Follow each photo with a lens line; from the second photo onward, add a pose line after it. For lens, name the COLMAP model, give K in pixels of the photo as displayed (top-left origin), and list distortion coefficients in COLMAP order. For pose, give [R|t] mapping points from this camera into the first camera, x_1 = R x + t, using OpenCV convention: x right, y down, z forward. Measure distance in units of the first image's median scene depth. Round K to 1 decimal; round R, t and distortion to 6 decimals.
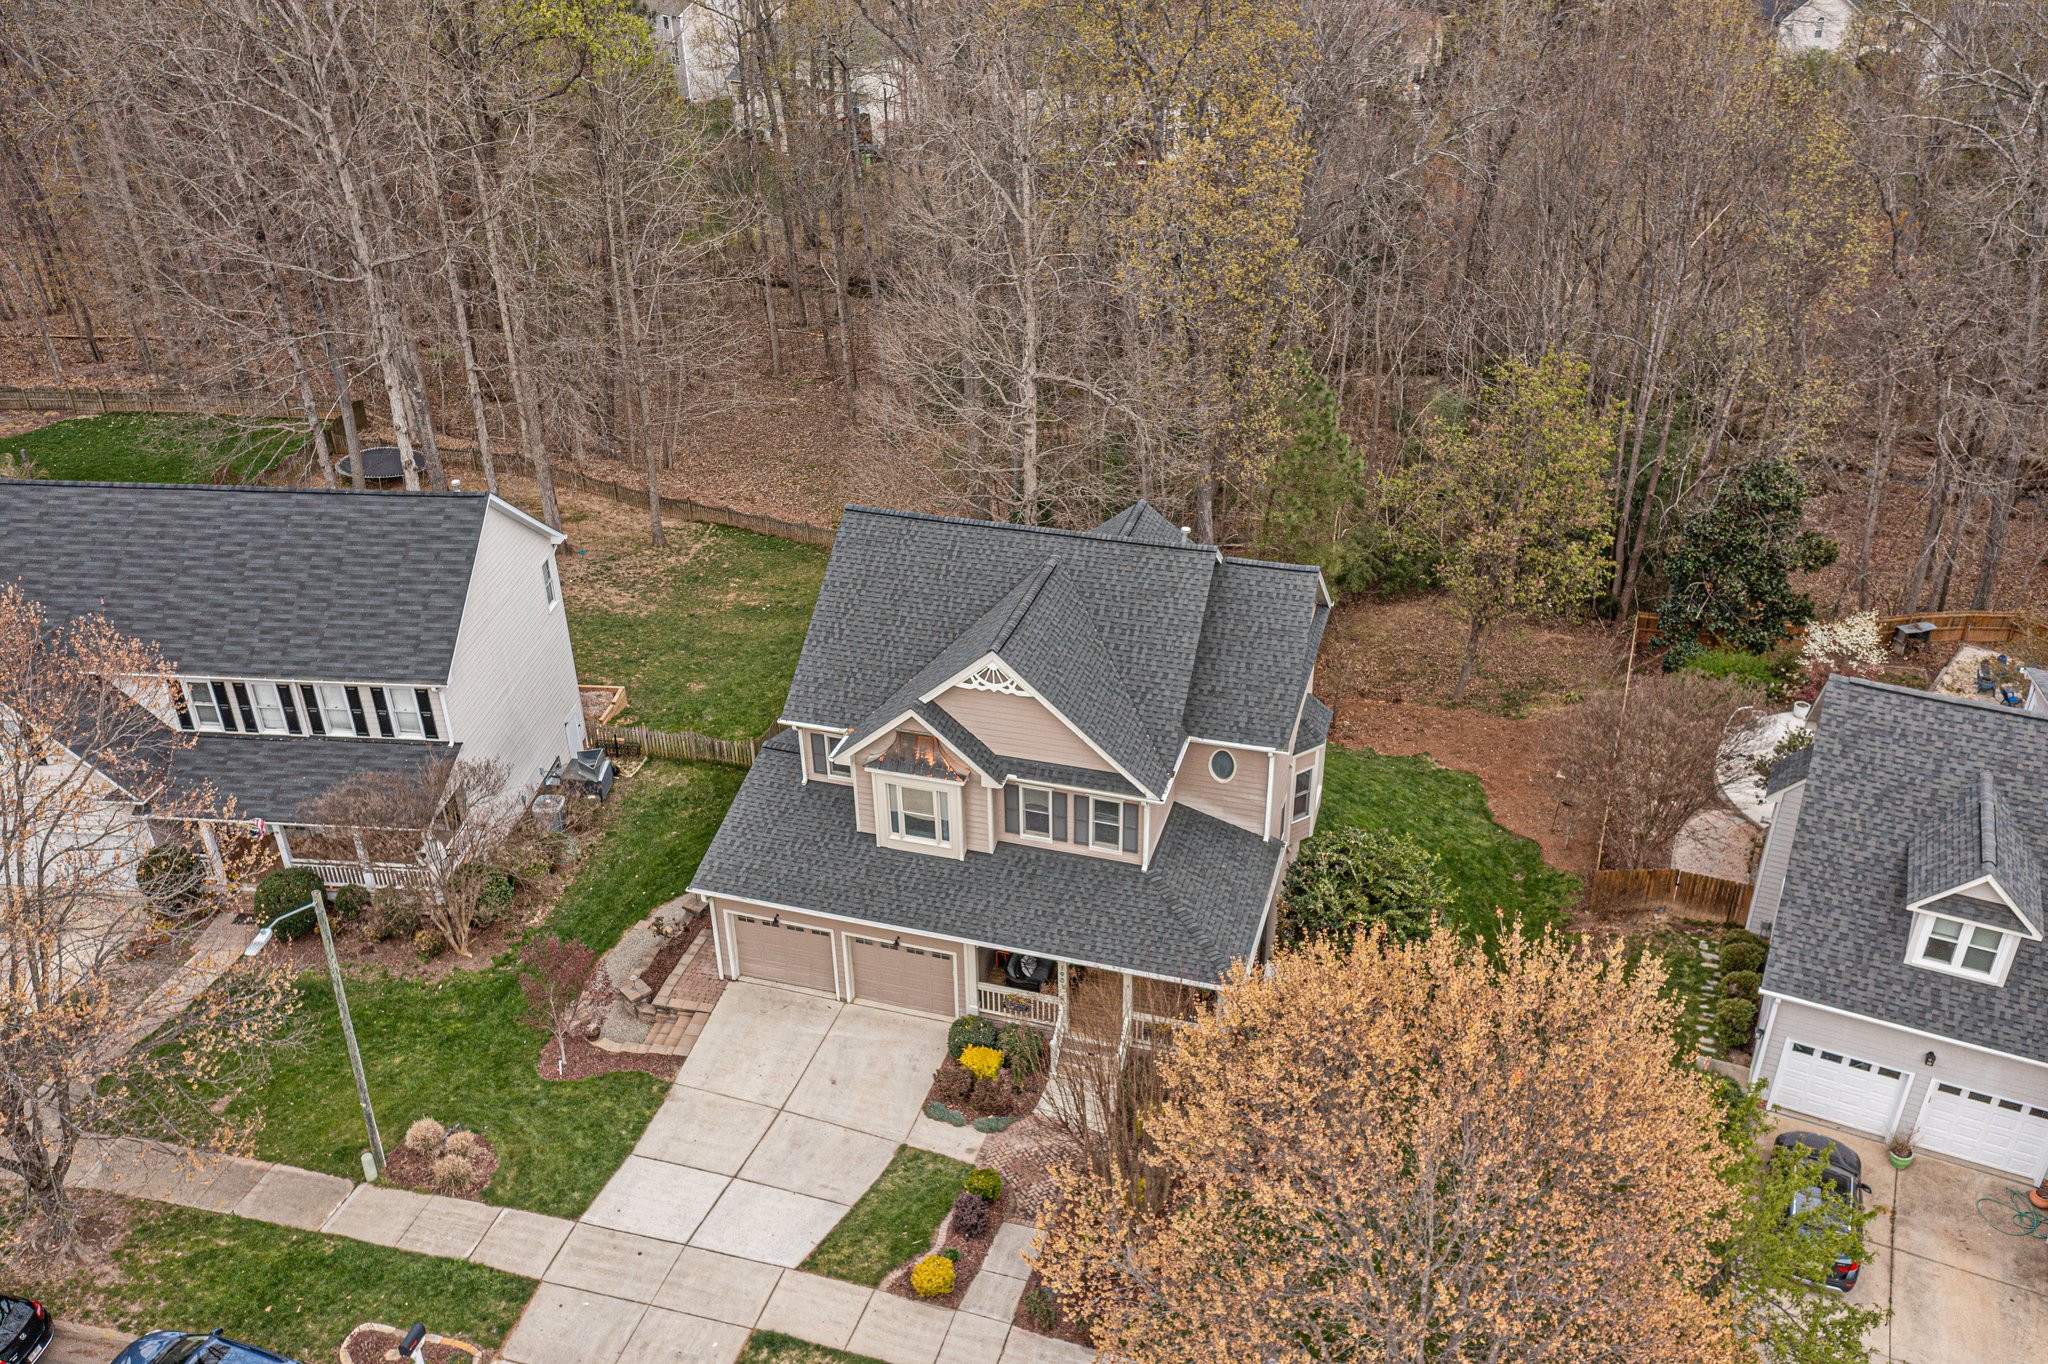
lens RADIAL K [[1637.6, 0, 1029.8], [0, 1637.6, 684.9], [0, 0, 1]] dist [-0.005480, 0.000819]
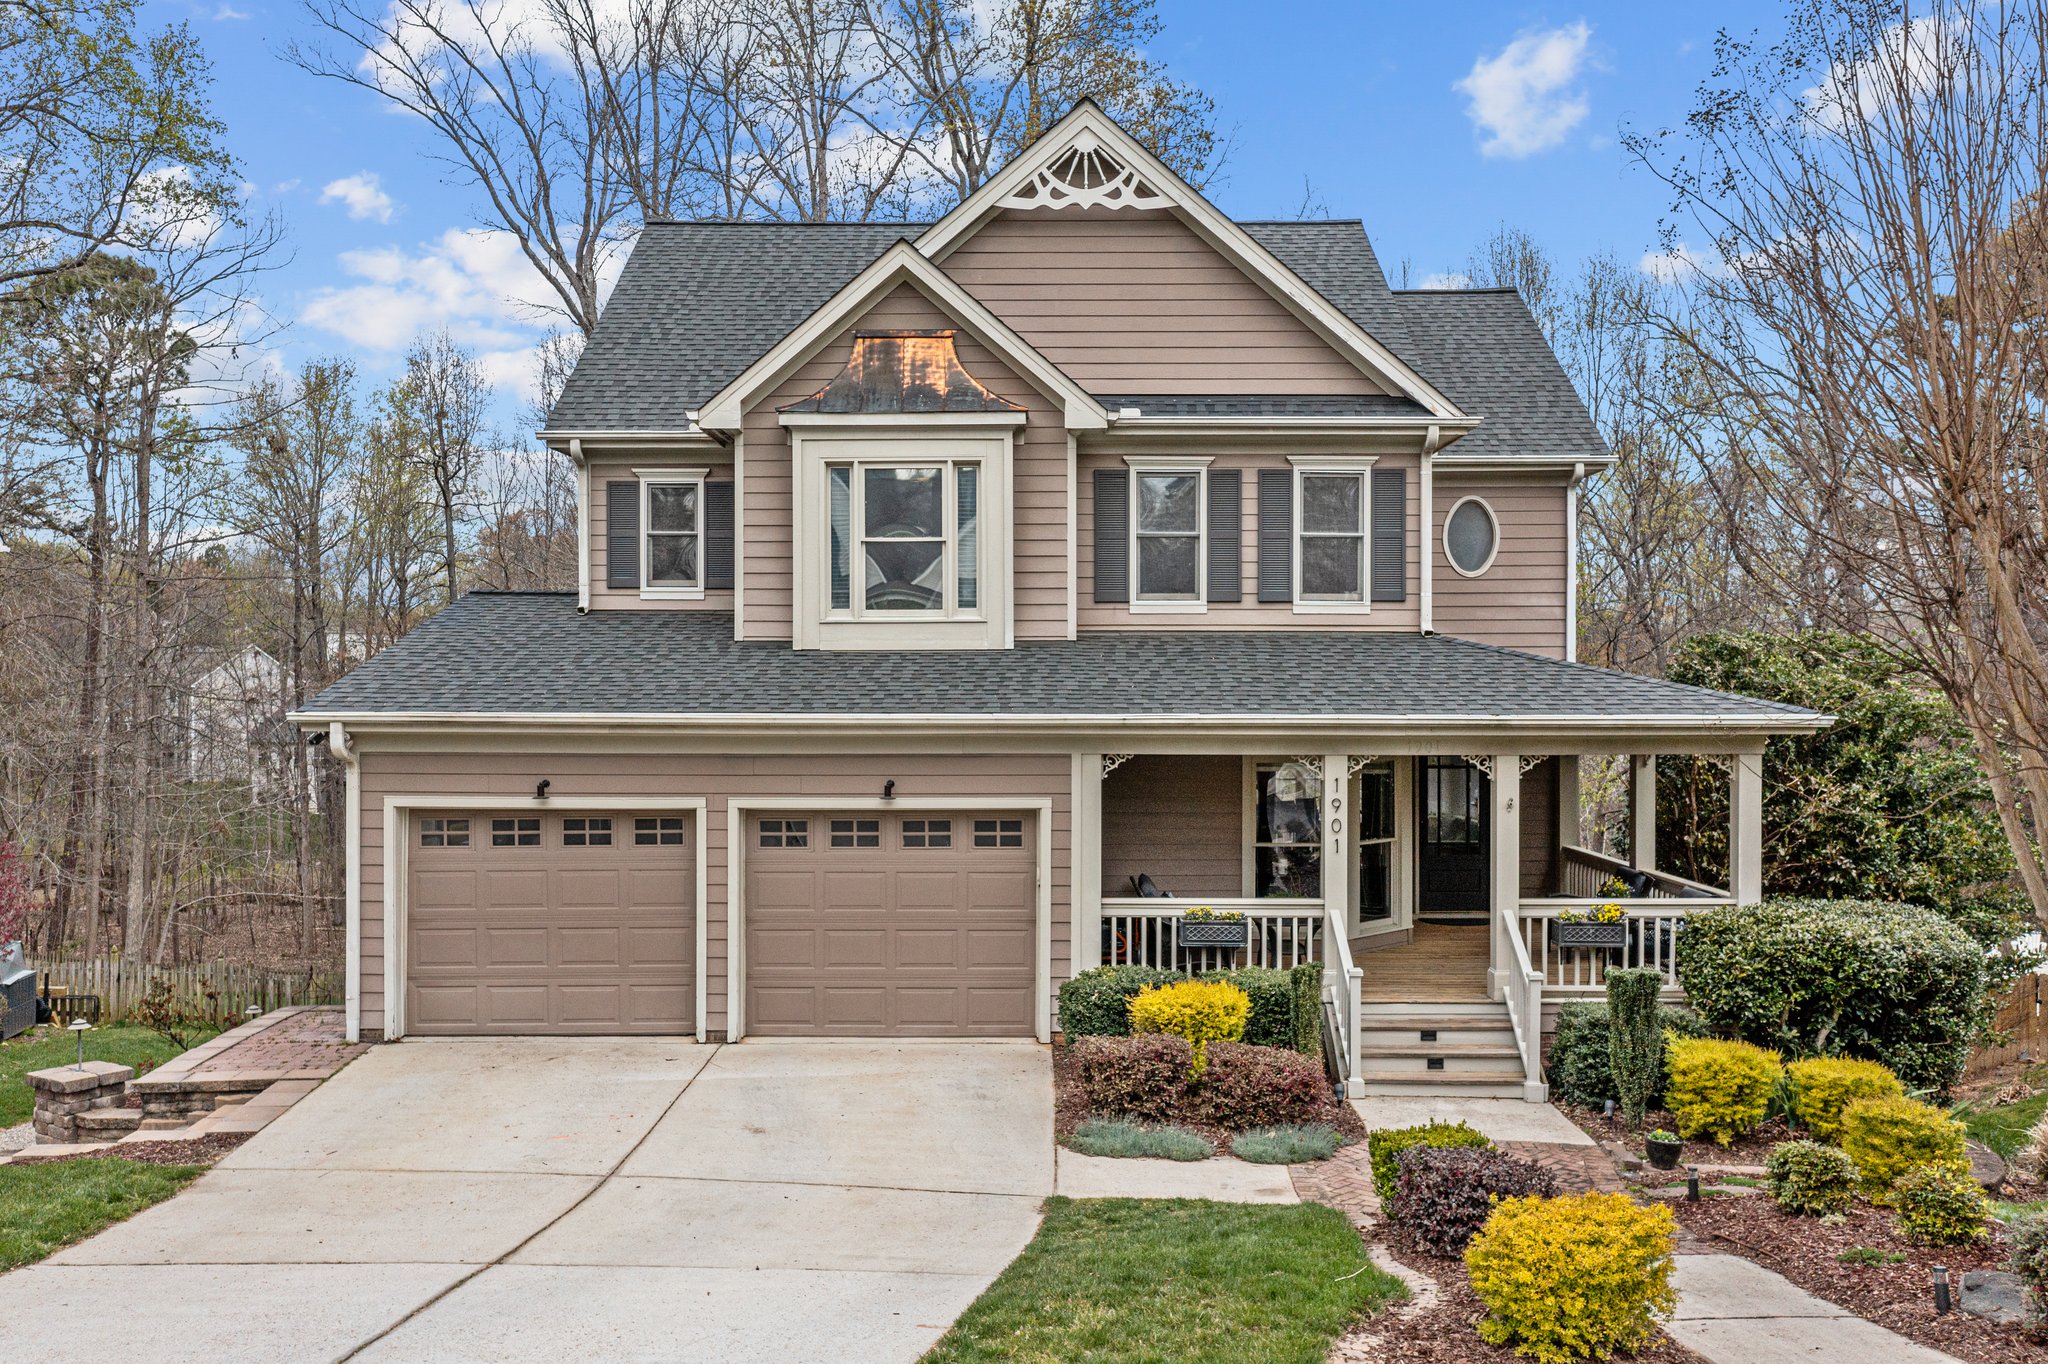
lens RADIAL K [[1645.2, 0, 1027.7], [0, 1645.2, 715.6], [0, 0, 1]] dist [-0.007658, 0.007366]
pose [[0.957189, 0.012895, 0.289175, -0.162640], [0.131755, 0.870109, -0.474921, 0.331211], [-0.257738, 0.492690, 0.831161, 0.675429]]
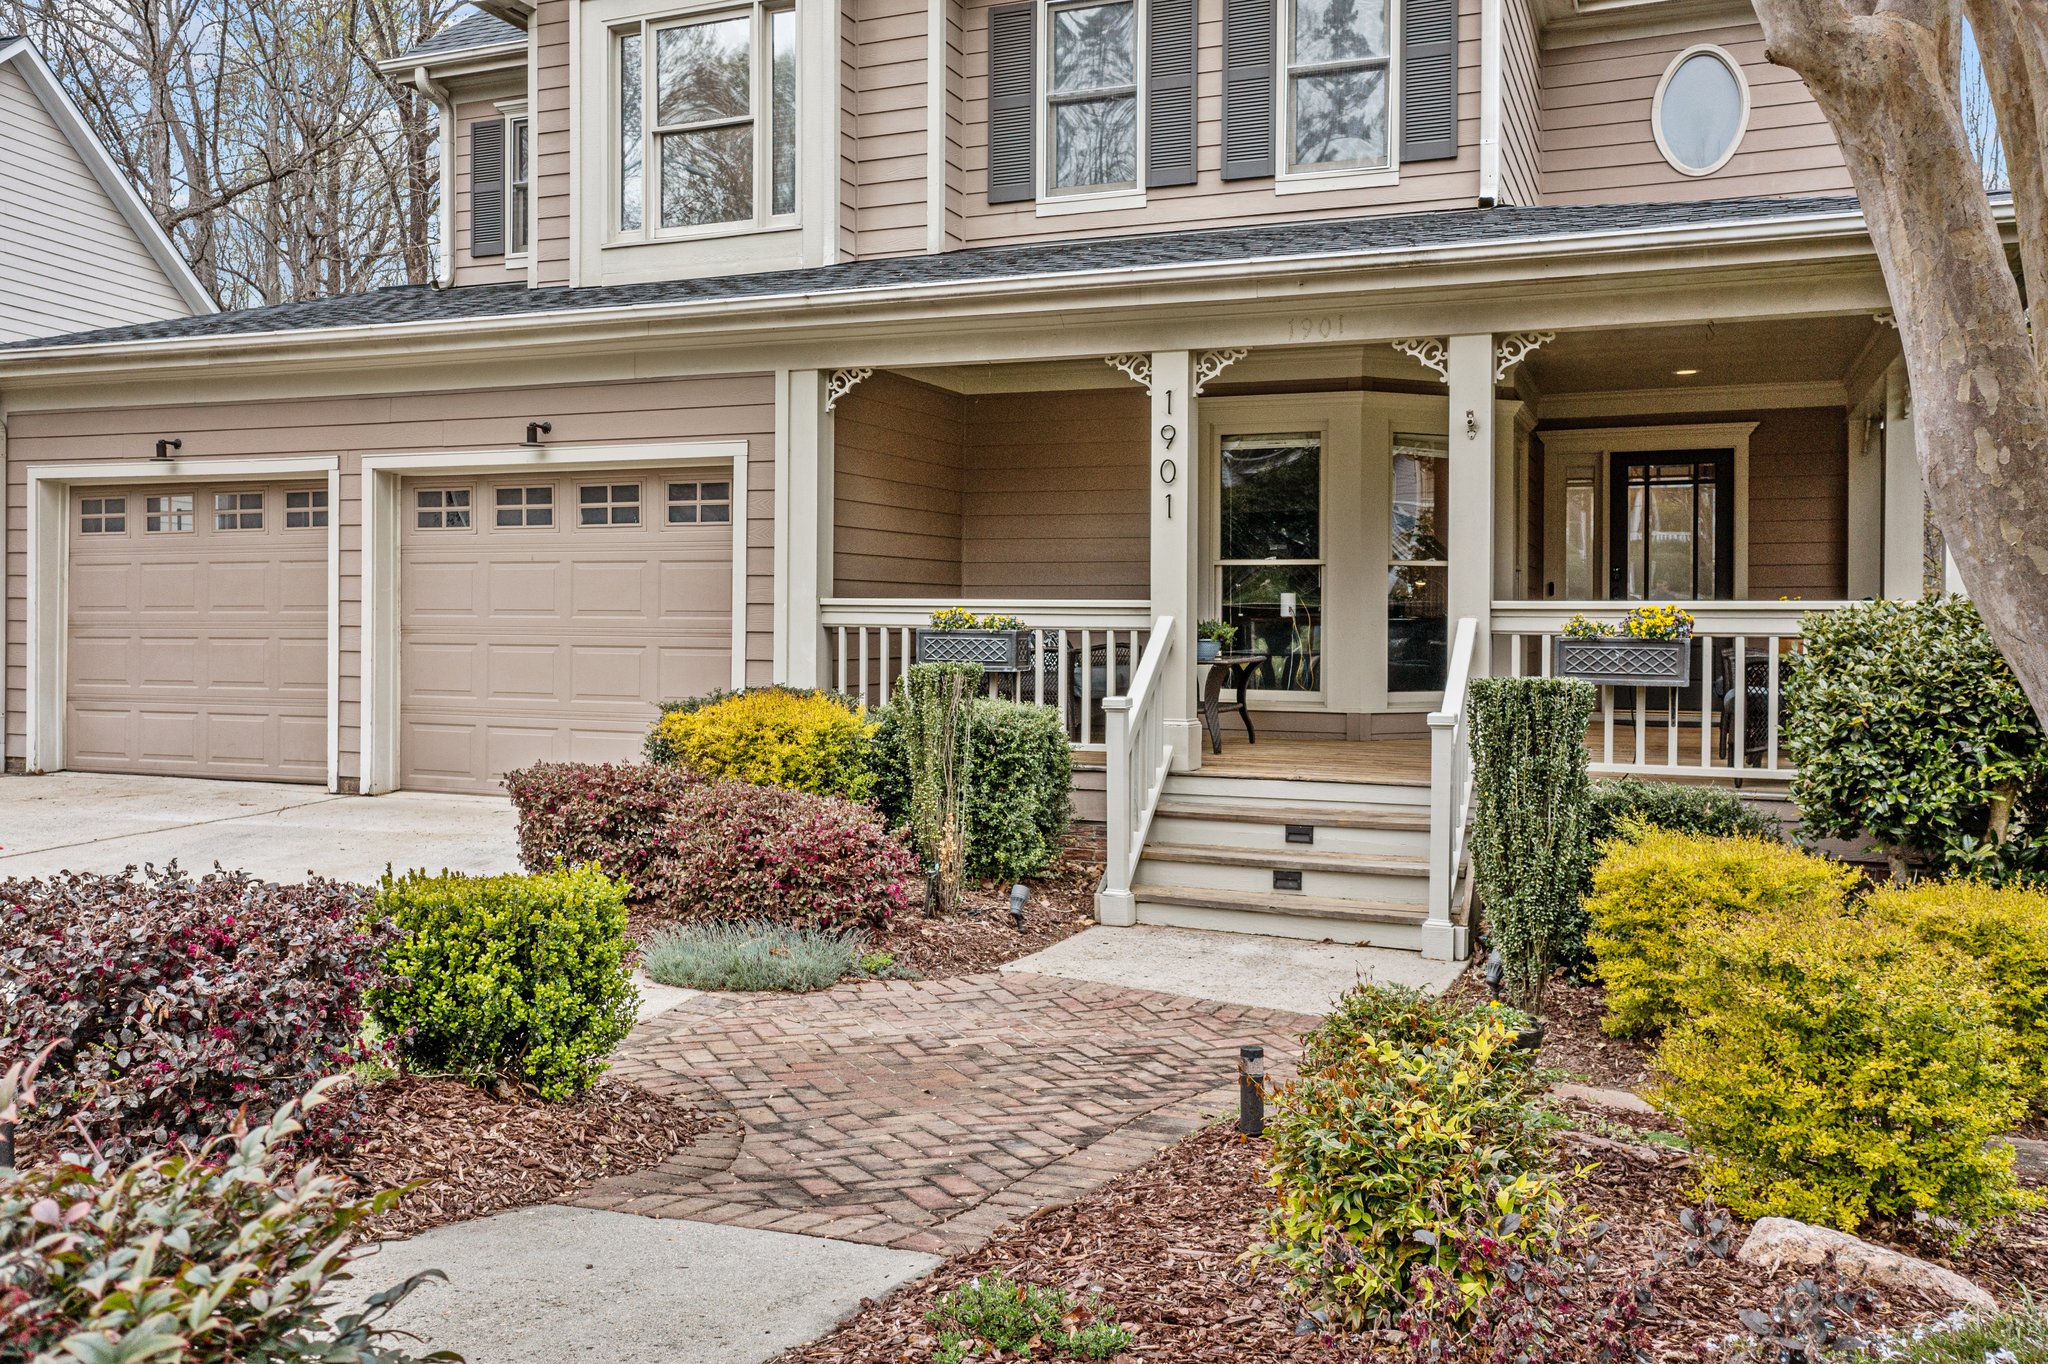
lens RADIAL K [[1653.1, 0, 1021.4], [0, 1653.1, 632.5], [0, 0, 1]] dist [-0.007456, 0.004835]
pose [[0.995731, 0.023590, -0.089238, 0.020516], [-0.064552, 0.869015, -0.490557, 0.311878], [0.065977, 0.494223, 0.866828, 0.803664]]
